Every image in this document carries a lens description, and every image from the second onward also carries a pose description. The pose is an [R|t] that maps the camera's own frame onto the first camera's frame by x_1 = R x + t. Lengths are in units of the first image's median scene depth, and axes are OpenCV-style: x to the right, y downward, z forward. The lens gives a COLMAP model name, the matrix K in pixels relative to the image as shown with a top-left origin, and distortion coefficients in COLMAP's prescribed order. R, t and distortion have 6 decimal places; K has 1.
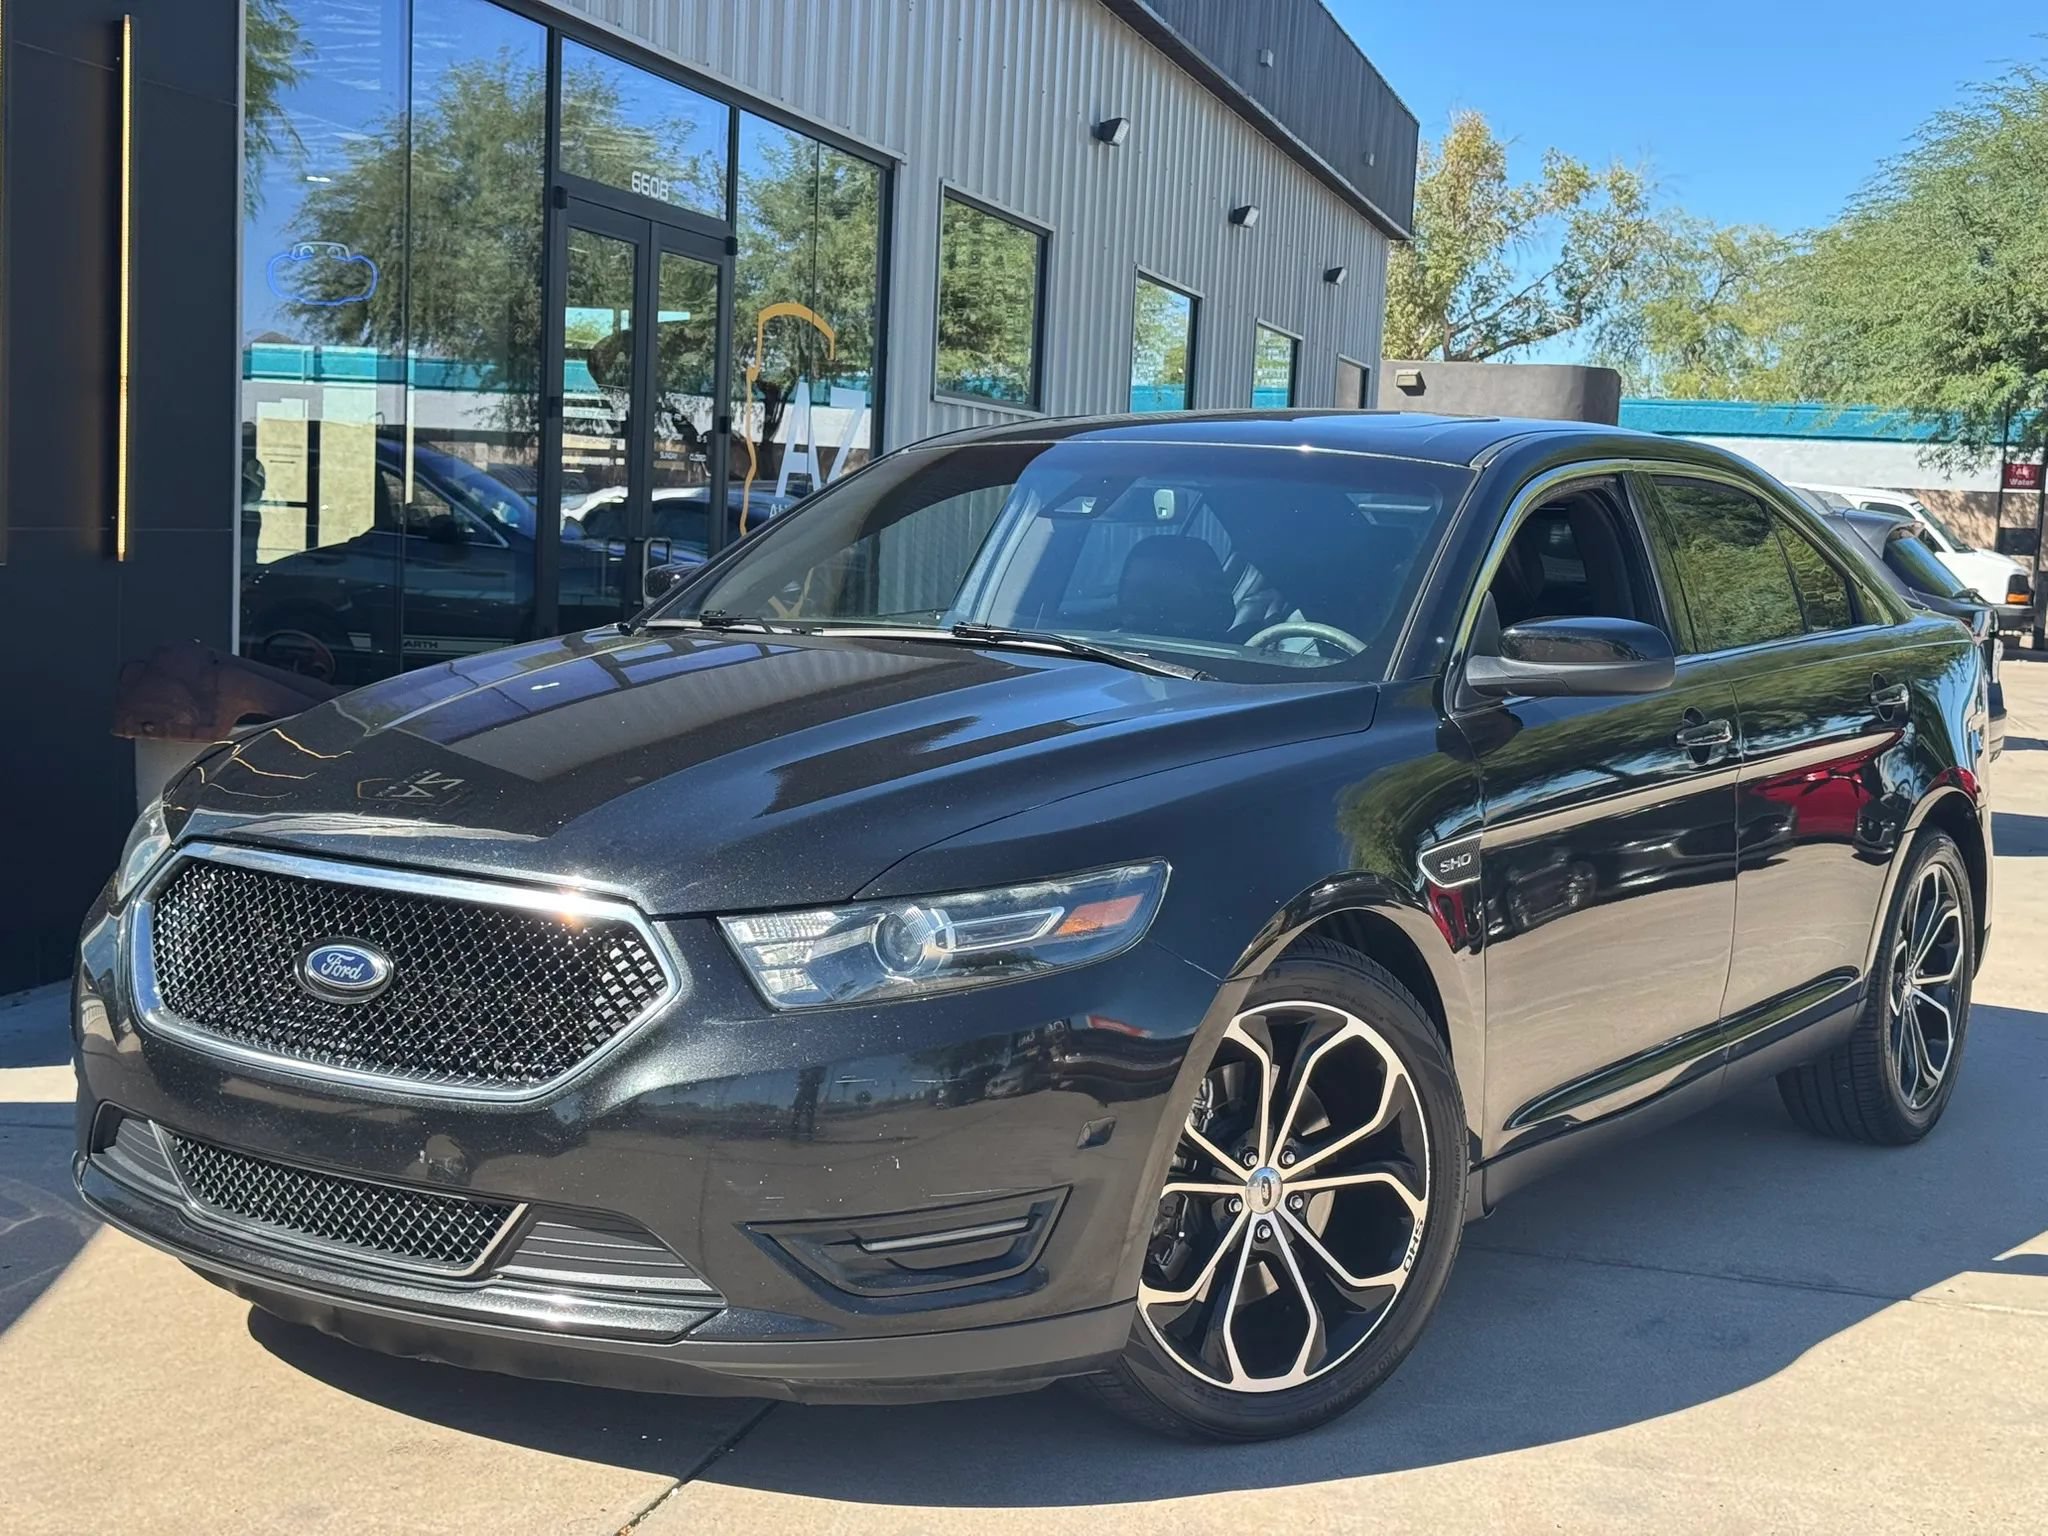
lens RADIAL K [[2848.9, 0, 1026.7], [0, 2848.9, 768.2], [0, 0, 1]] dist [0.088651, 0.000000]
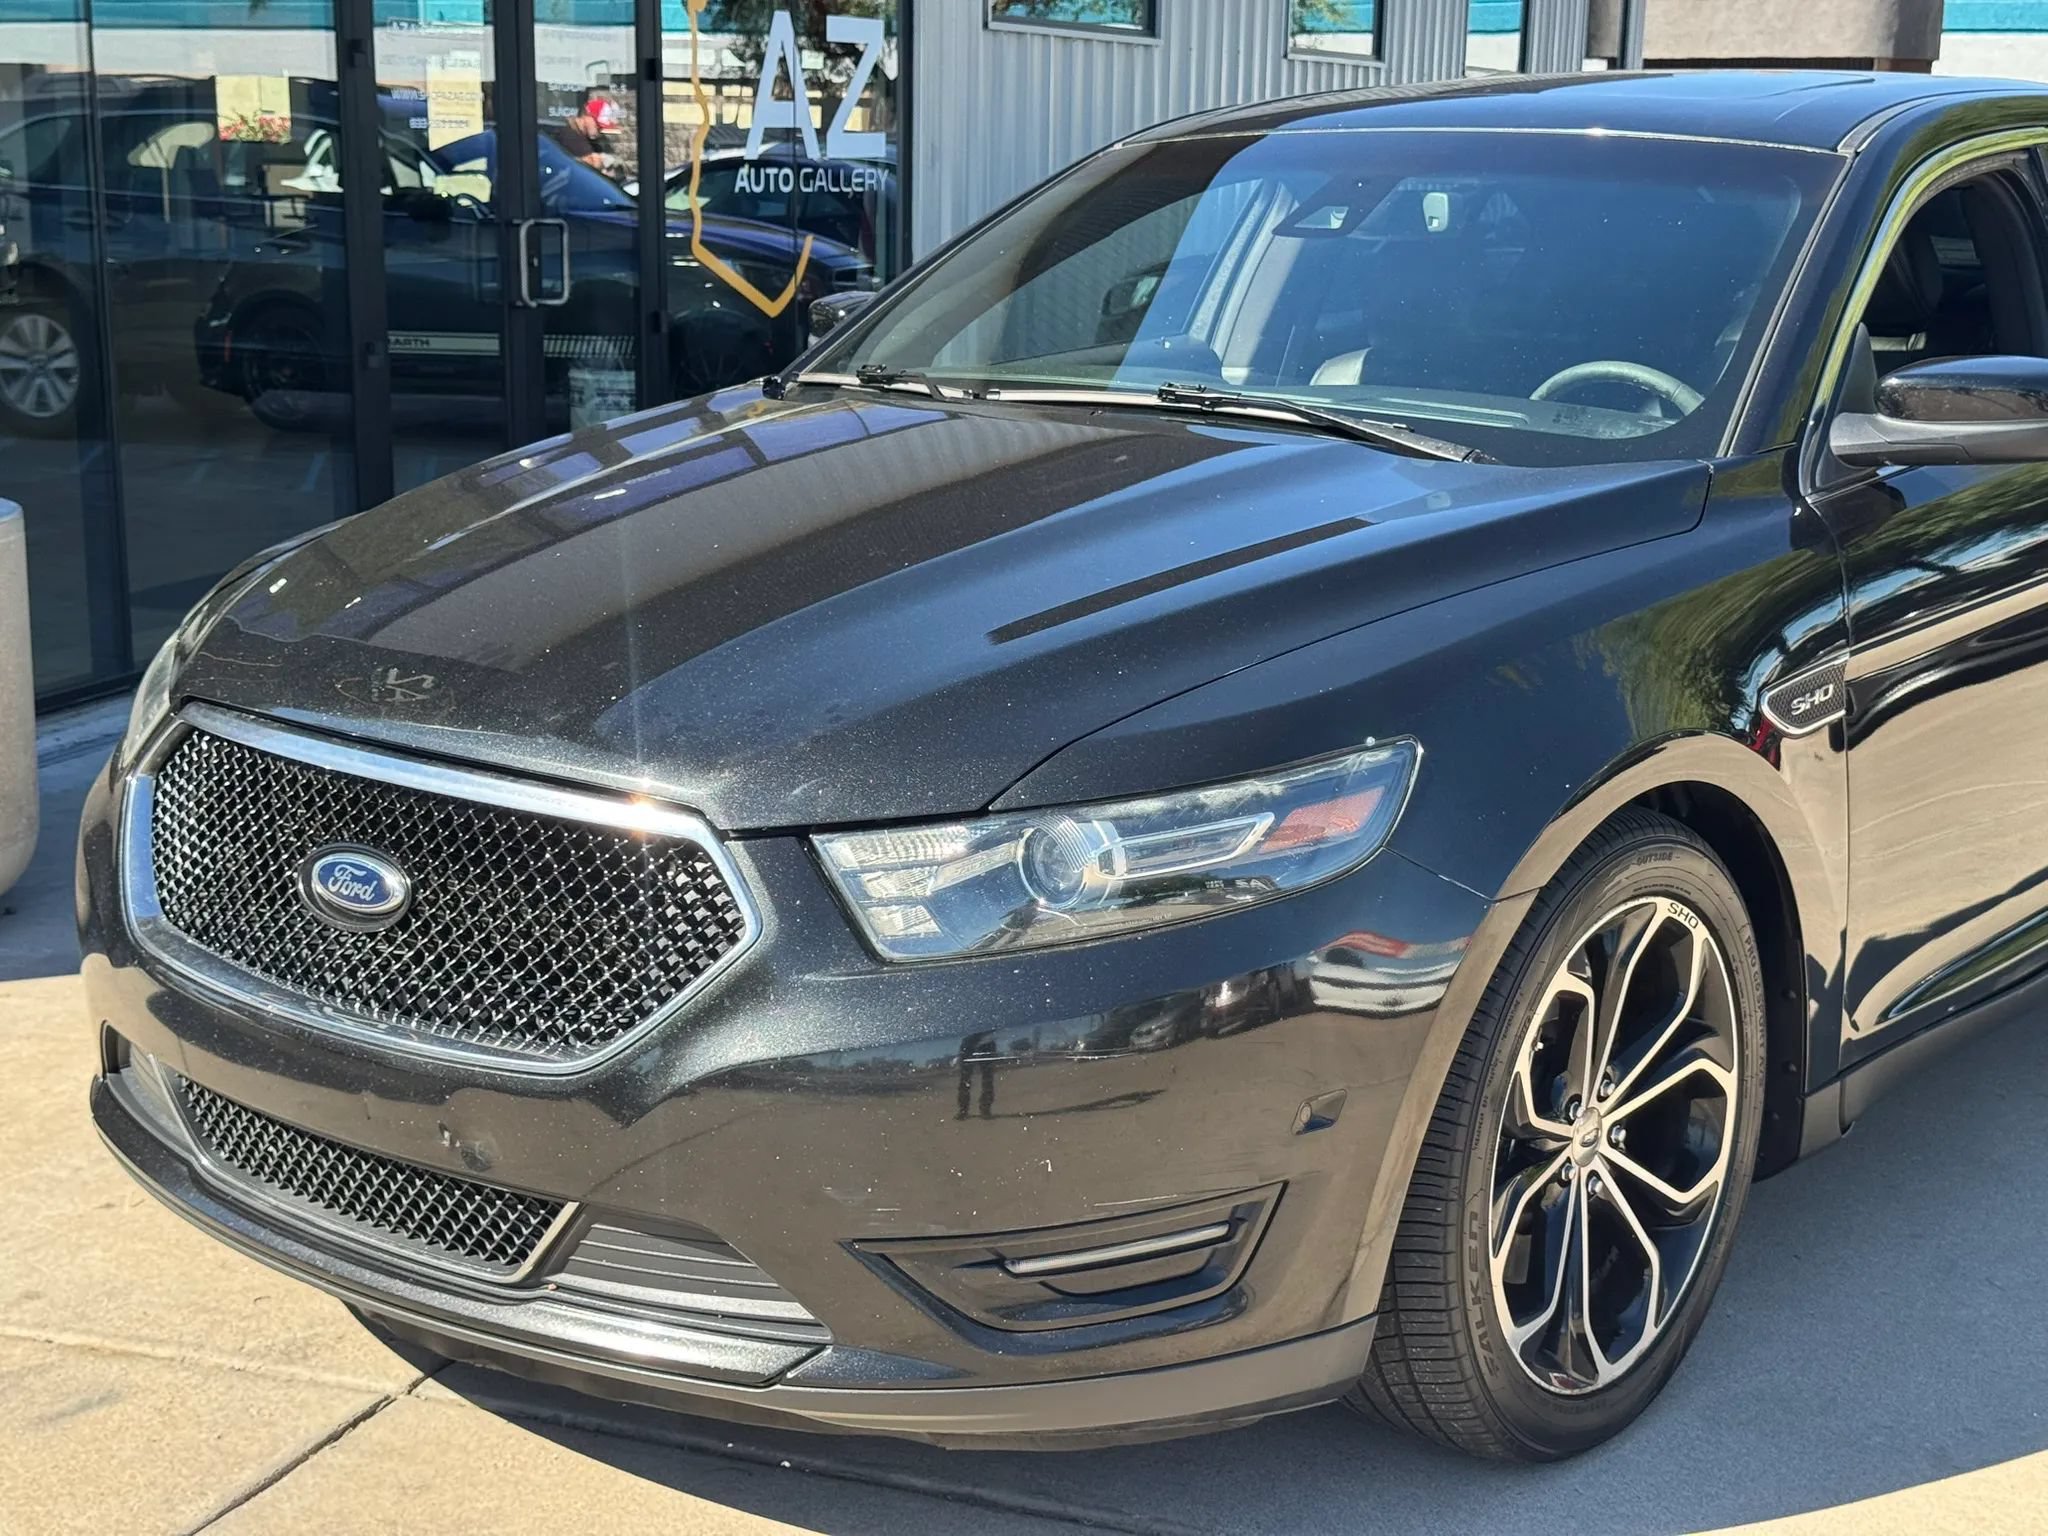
lens RADIAL K [[2848.9, 0, 1017.1], [0, 2848.9, 766.4], [0, 0, 1]] dist [0.088651, 0.000000]
pose [[0.993543, -0.005011, -0.113350, 0.030697], [0.019161, 0.992086, 0.124092, -0.056766], [0.111831, -0.125462, 0.985775, 0.257613]]
